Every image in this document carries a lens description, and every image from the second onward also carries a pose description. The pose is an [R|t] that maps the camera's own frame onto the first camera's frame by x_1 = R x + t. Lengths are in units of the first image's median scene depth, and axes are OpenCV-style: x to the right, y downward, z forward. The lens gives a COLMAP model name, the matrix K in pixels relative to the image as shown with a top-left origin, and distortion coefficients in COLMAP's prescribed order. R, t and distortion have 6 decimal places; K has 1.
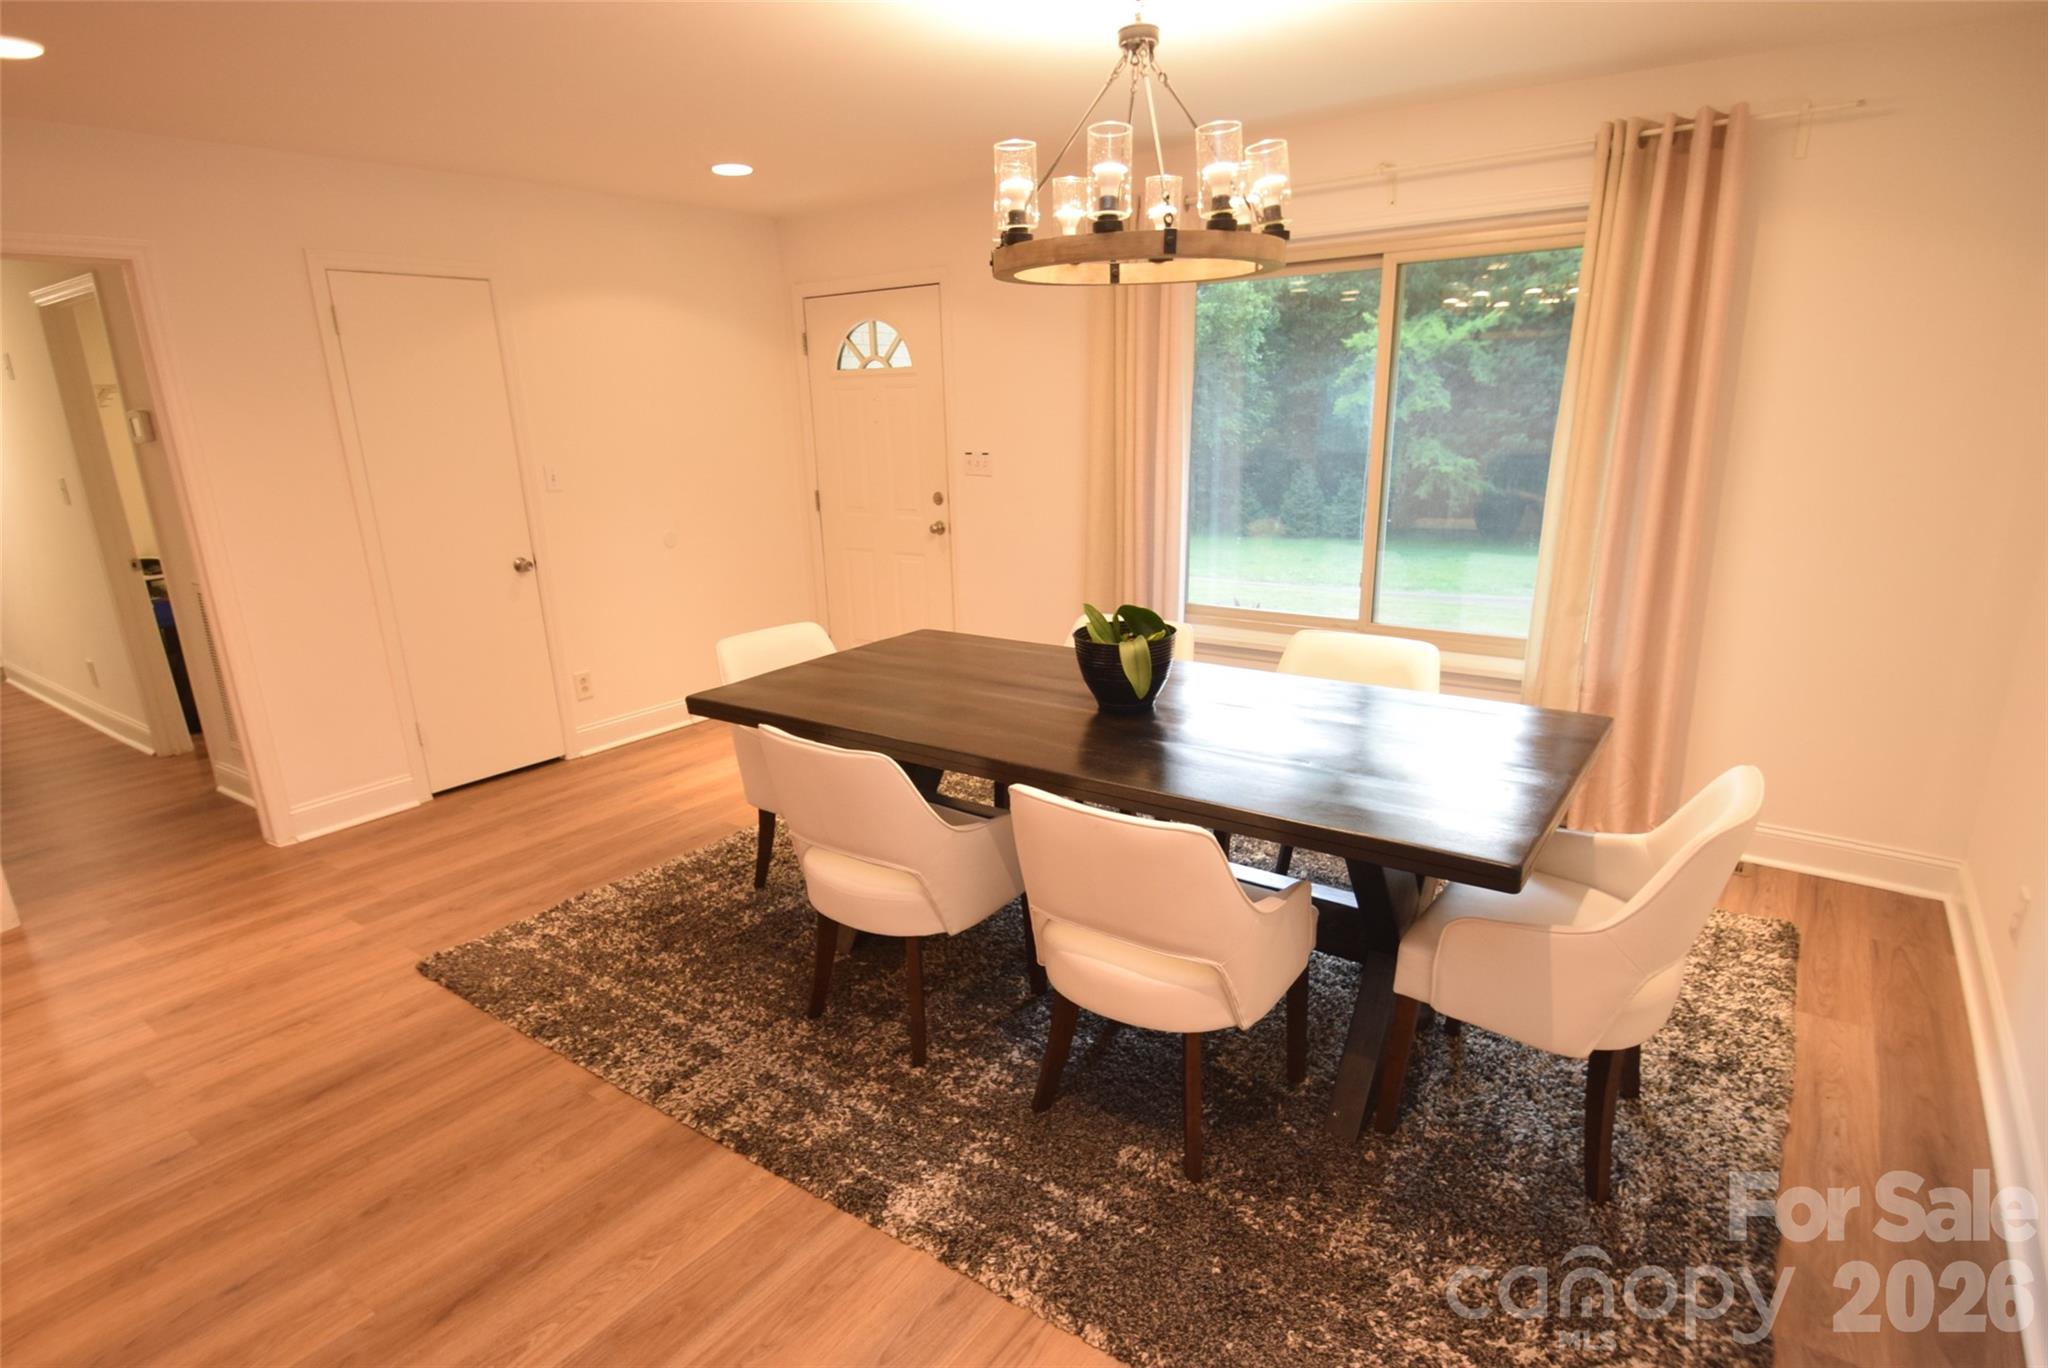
lens RADIAL K [[1081.5, 0, 1023.6], [0, 1081.5, 735.6], [0, 0, 1]] dist [0.002199, -0.014679]
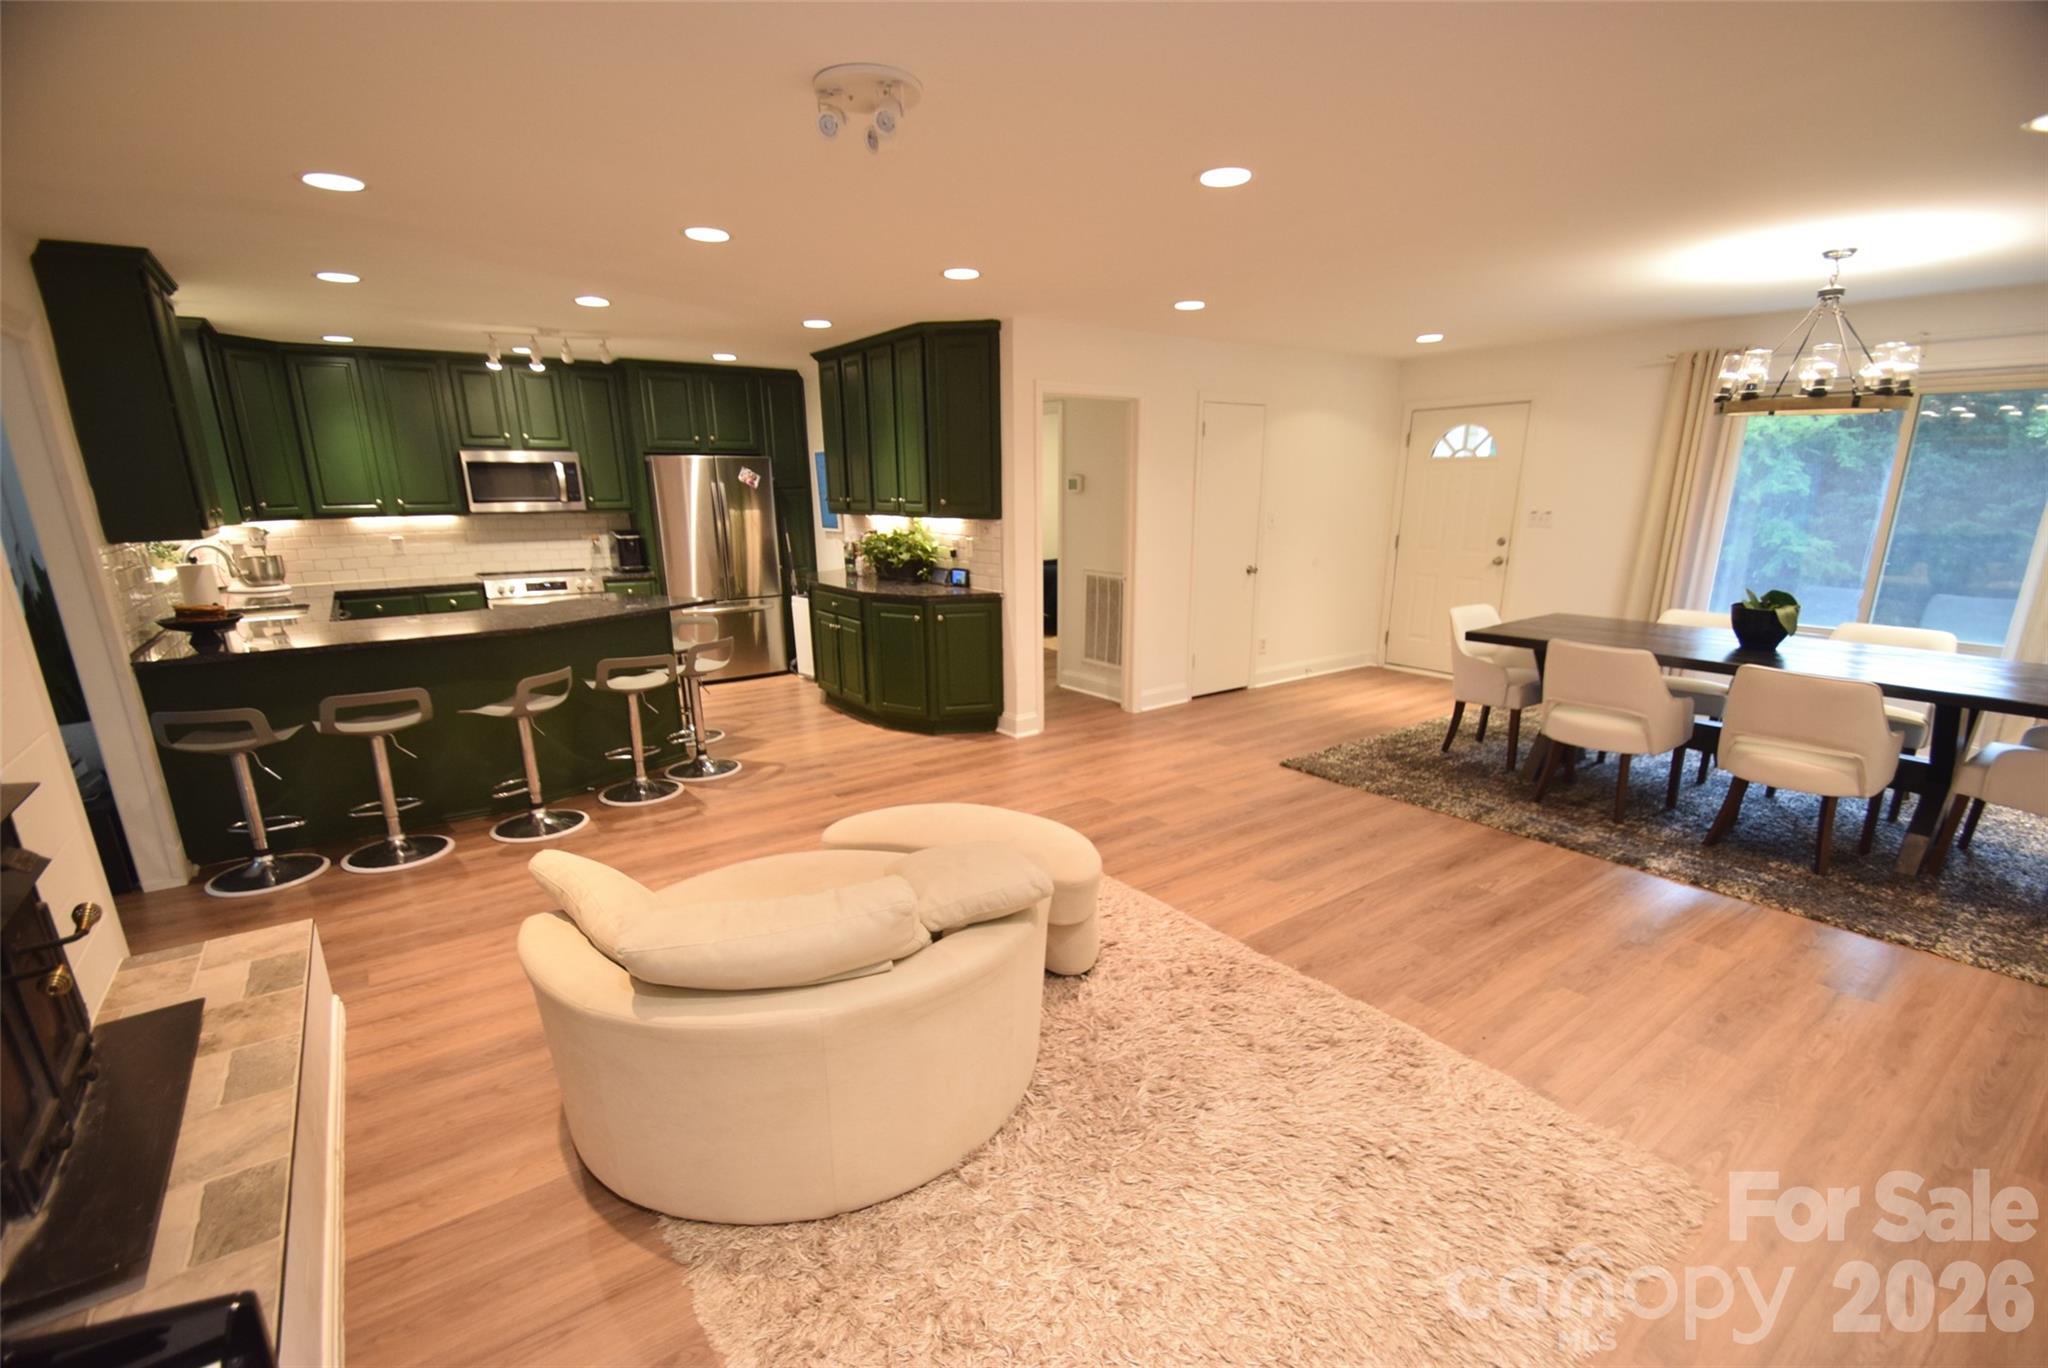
lens RADIAL K [[906.7, 0, 1022.8], [0, 906.7, 741.0], [0, 0, 1]] dist [0.032451, -0.027934]
pose [[0.950592, 0.099977, -0.293904, -0.506147], [-0.105237, 0.994445, -0.002097, 0.216656], [0.292062, 0.032923, 0.955833, -0.678038]]
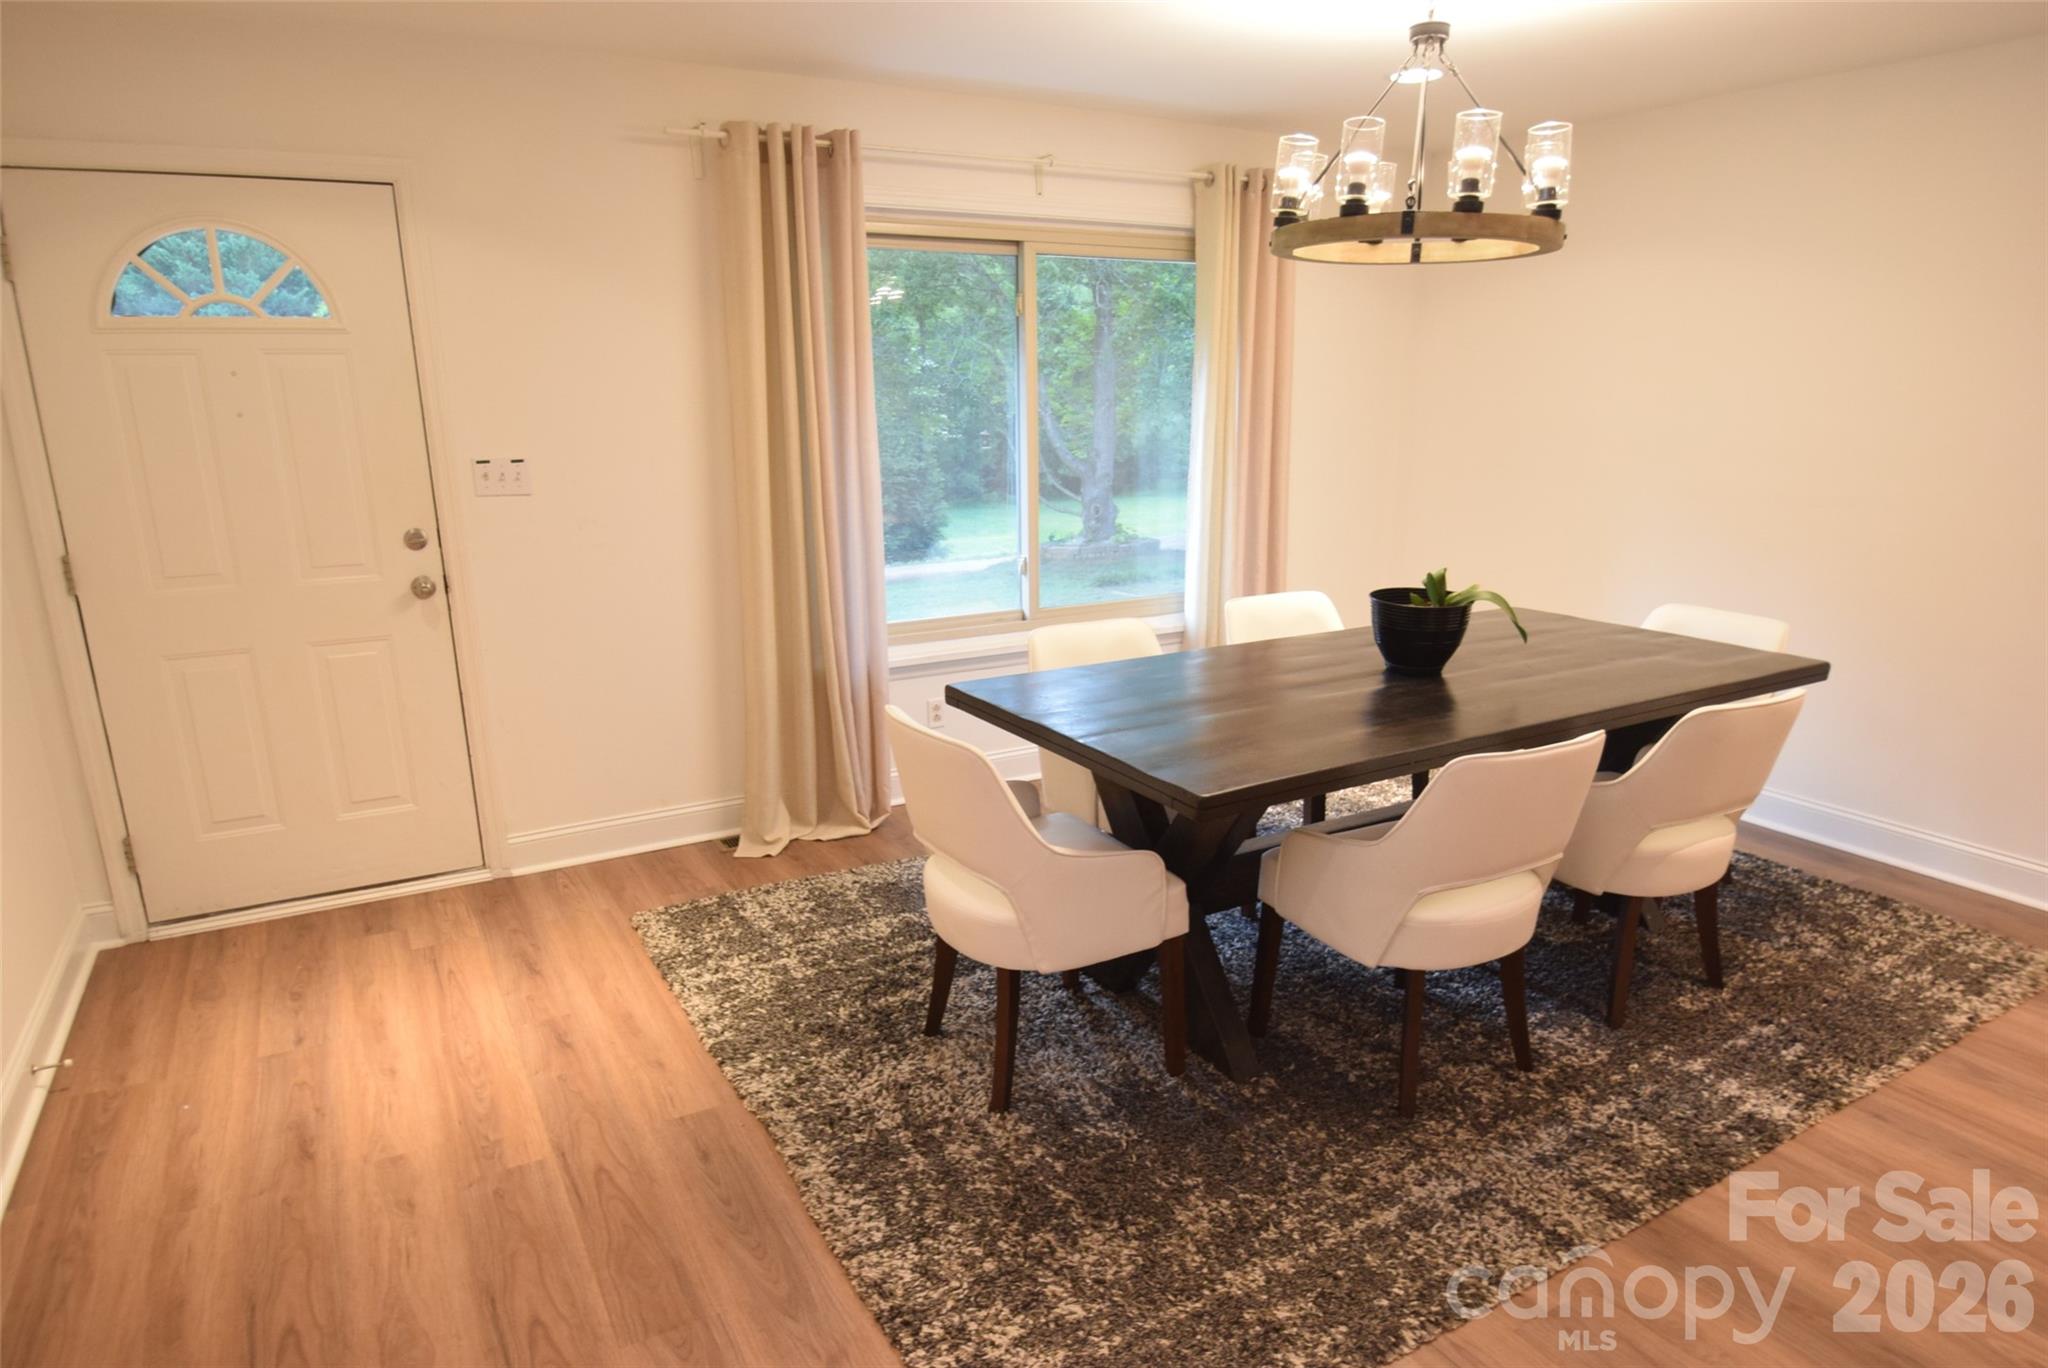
lens RADIAL K [[1220.8, 0, 1020.6], [0, 1220.8, 741.1], [0, 0, 1]] dist [-0.003334, -0.030417]
pose [[0.410150, -0.231034, 0.882270, -0.911197], [0.266809, 0.955456, 0.126164, -0.174516], [-0.872118, 0.183651, 0.453522, 0.680798]]
